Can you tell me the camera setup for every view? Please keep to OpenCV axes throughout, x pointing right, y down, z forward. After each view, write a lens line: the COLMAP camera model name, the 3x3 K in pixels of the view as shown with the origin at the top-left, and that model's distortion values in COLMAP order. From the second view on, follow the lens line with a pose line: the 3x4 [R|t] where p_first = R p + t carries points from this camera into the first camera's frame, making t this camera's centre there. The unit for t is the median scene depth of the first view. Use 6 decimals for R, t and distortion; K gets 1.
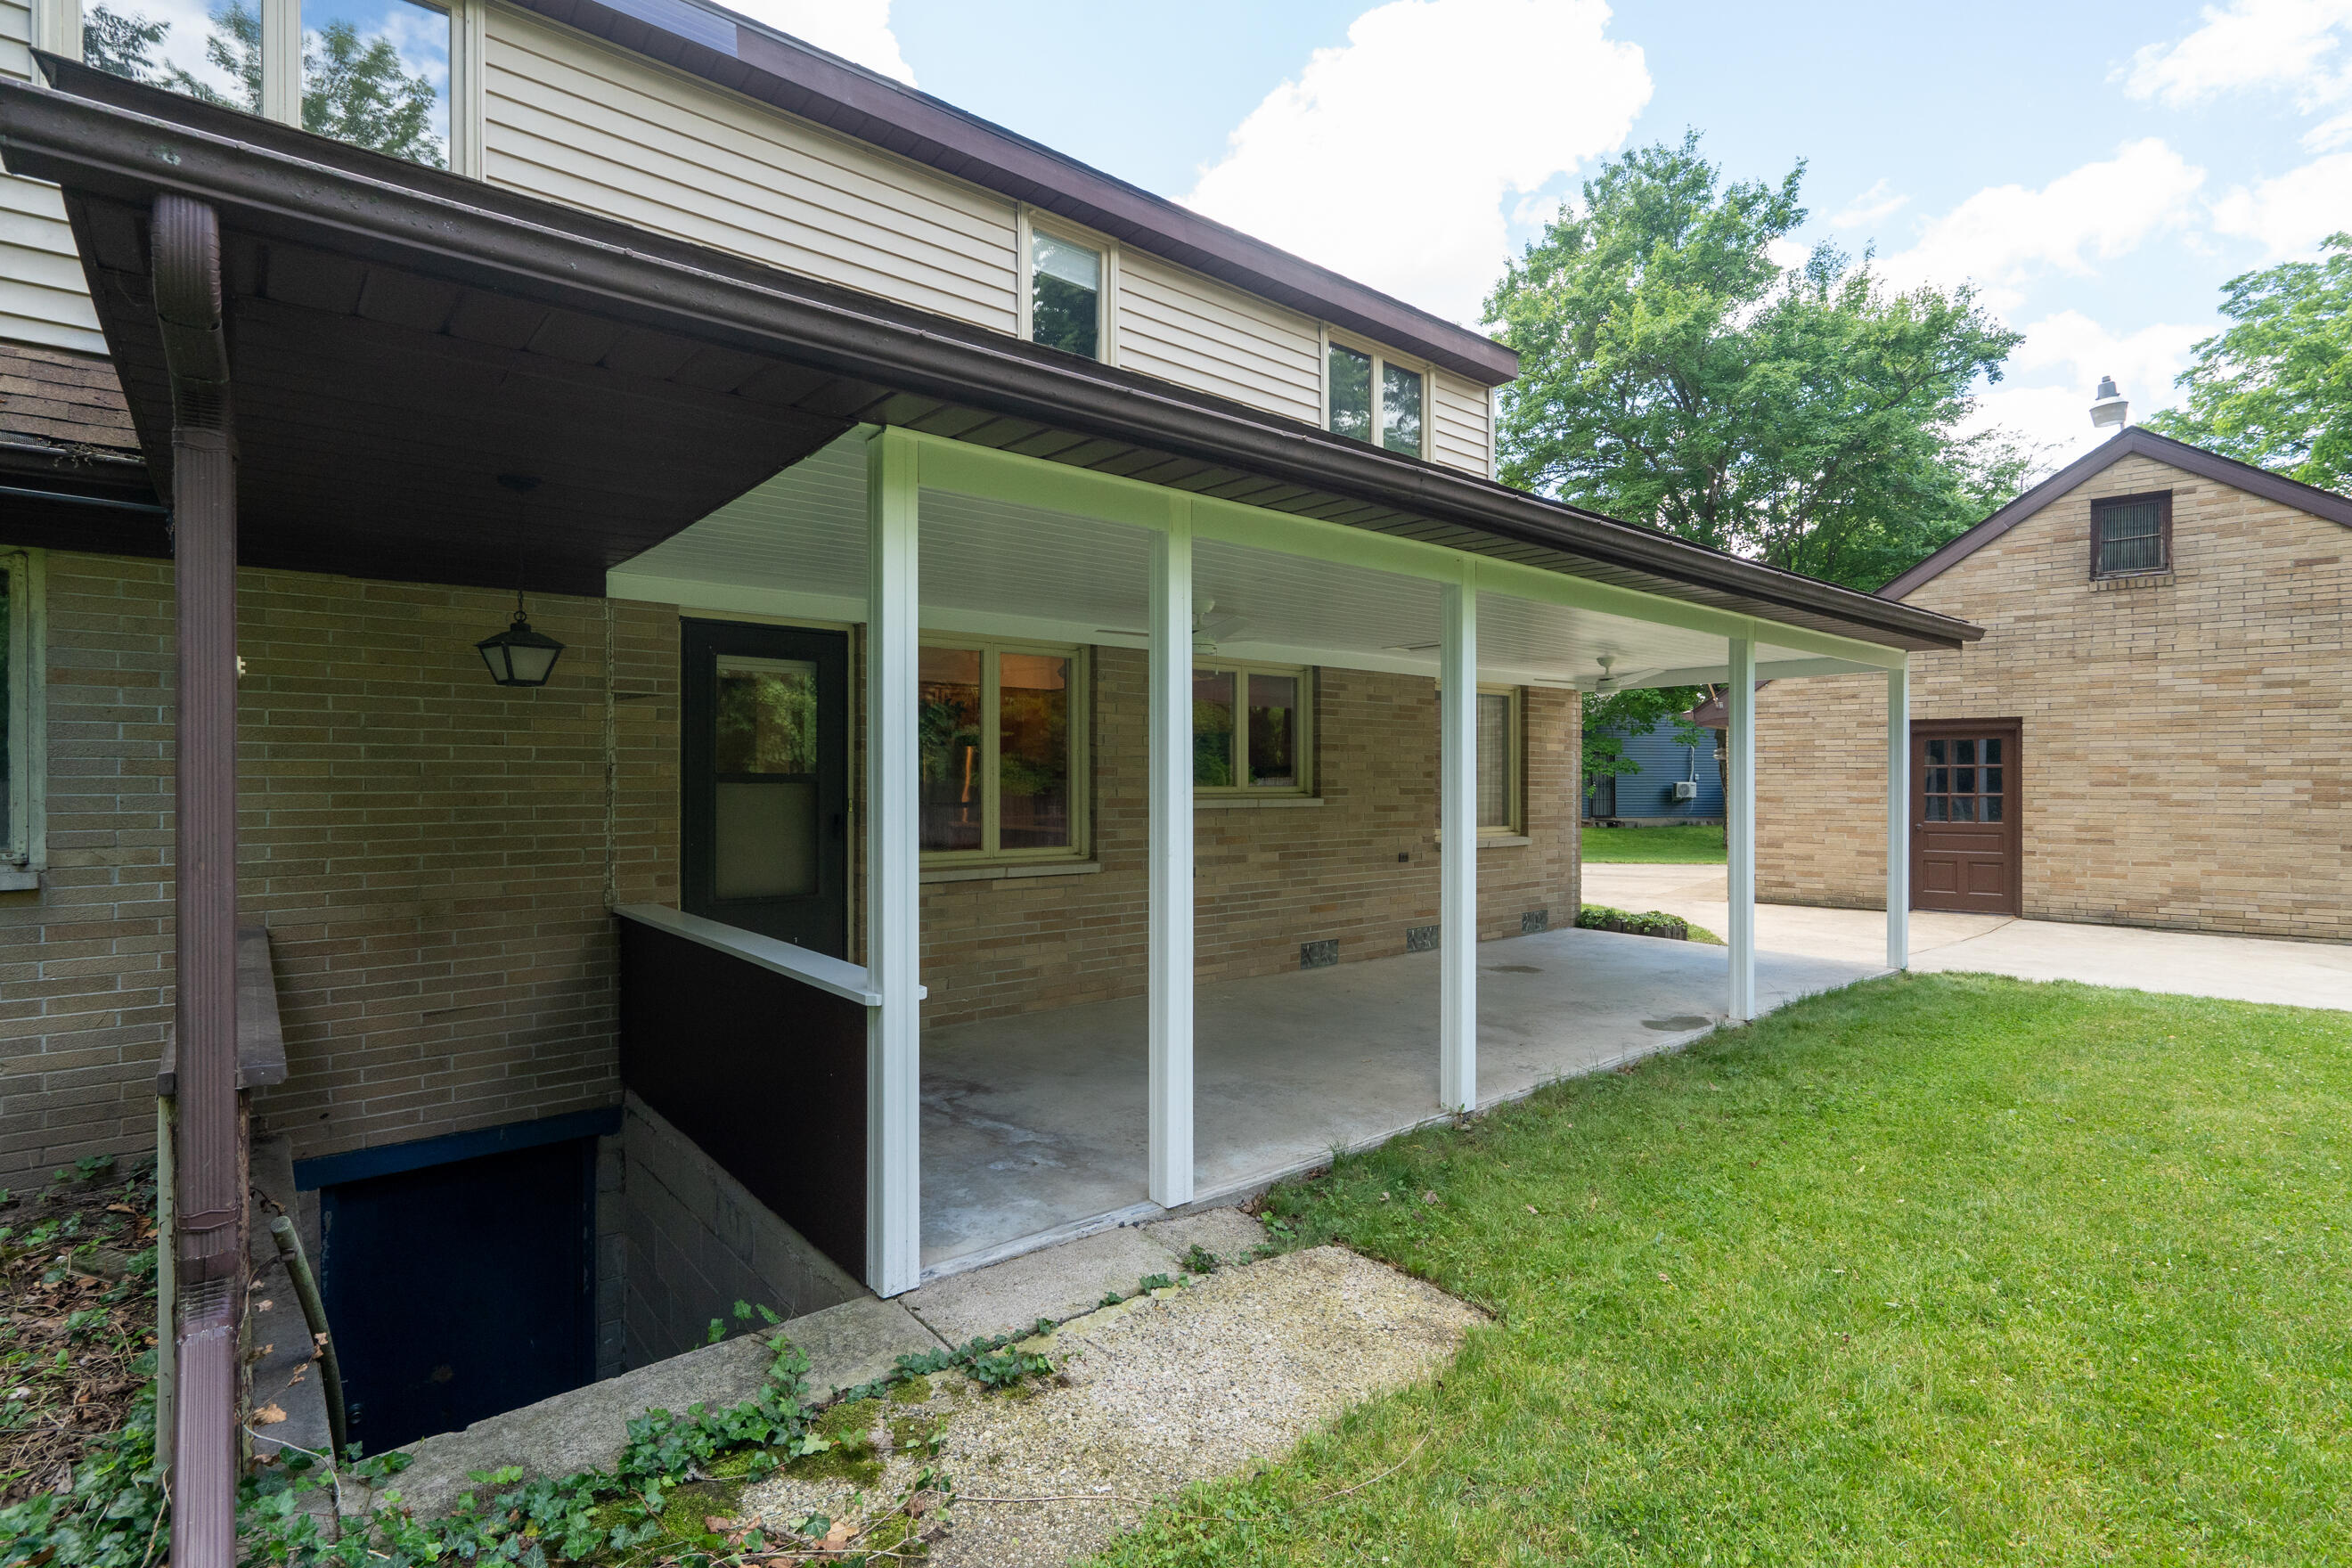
lens RADIAL K [[1068.7, 0, 1172.3], [0, 1068.7, 785.6], [0, 0, 1]] dist [-0.007473, 0.001319]
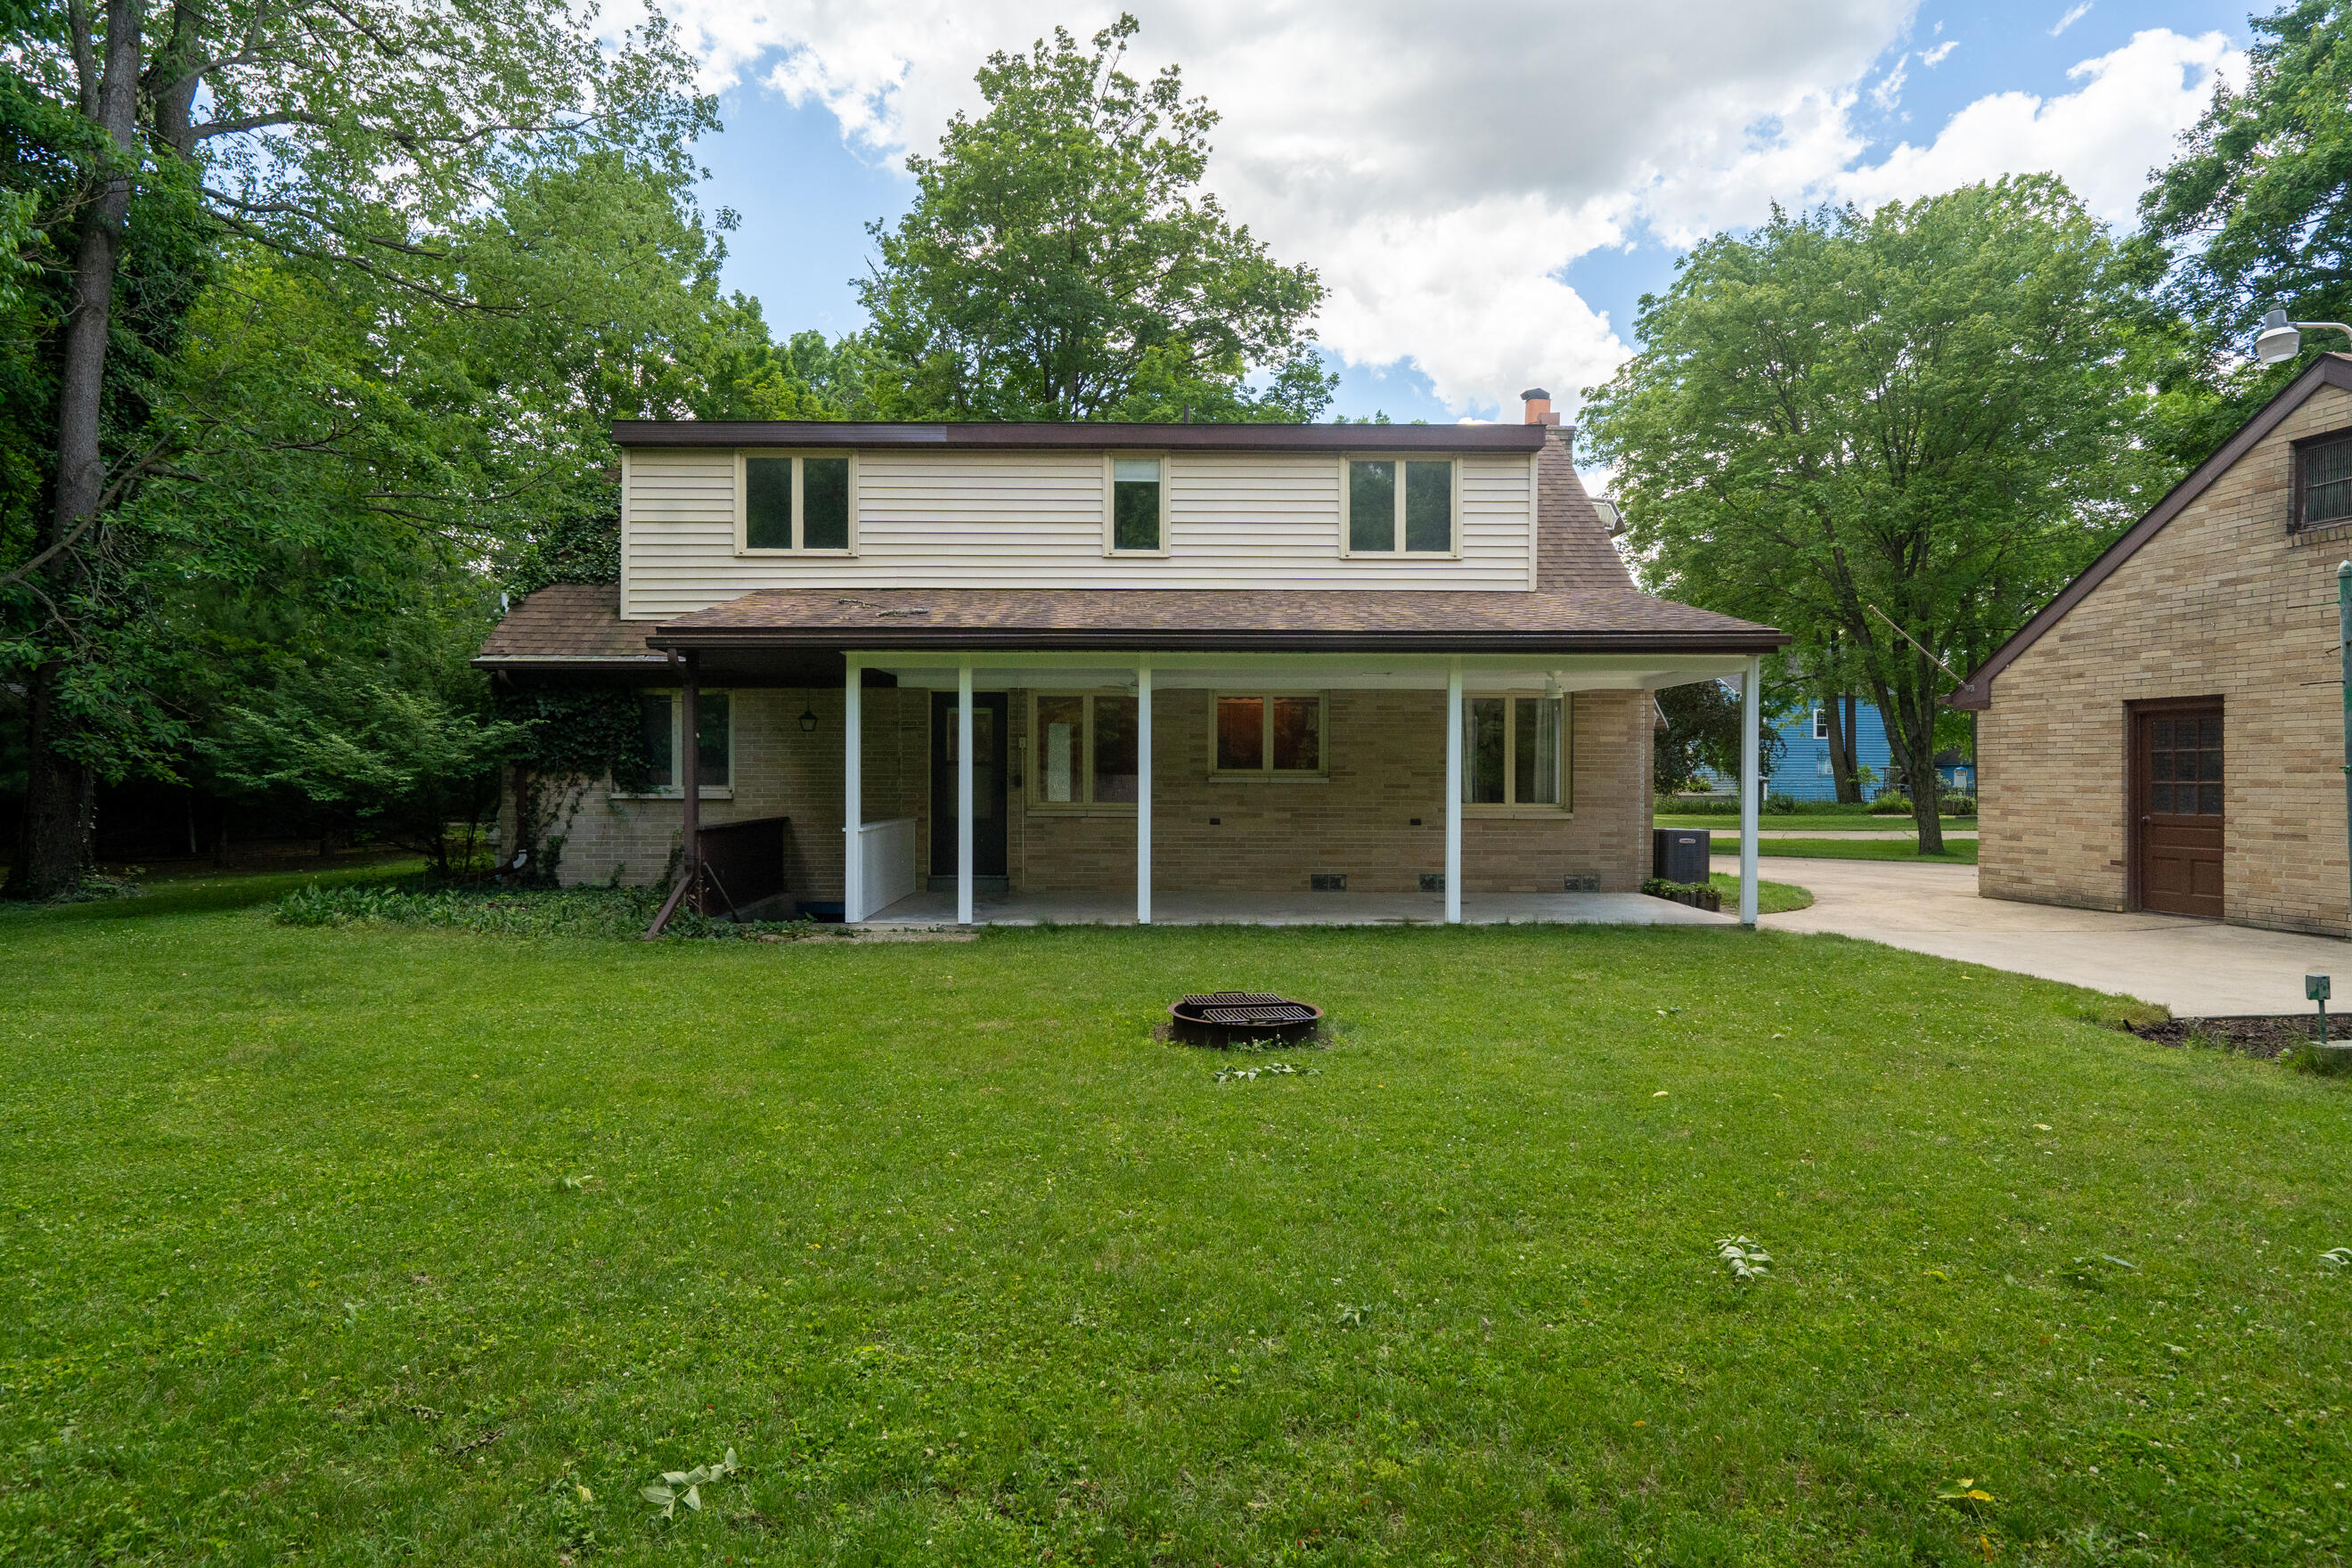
lens RADIAL K [[1279.2, 0, 1166.3], [0, 1279.2, 782.3], [0, 0, 1]] dist [0.002859, 0.000417]
pose [[0.767821, 0.003046, -0.640658, 0.808798], [-0.002464, 0.999995, 0.001801, 0.008576], [0.640660, 0.000196, 0.767825, -0.374714]]
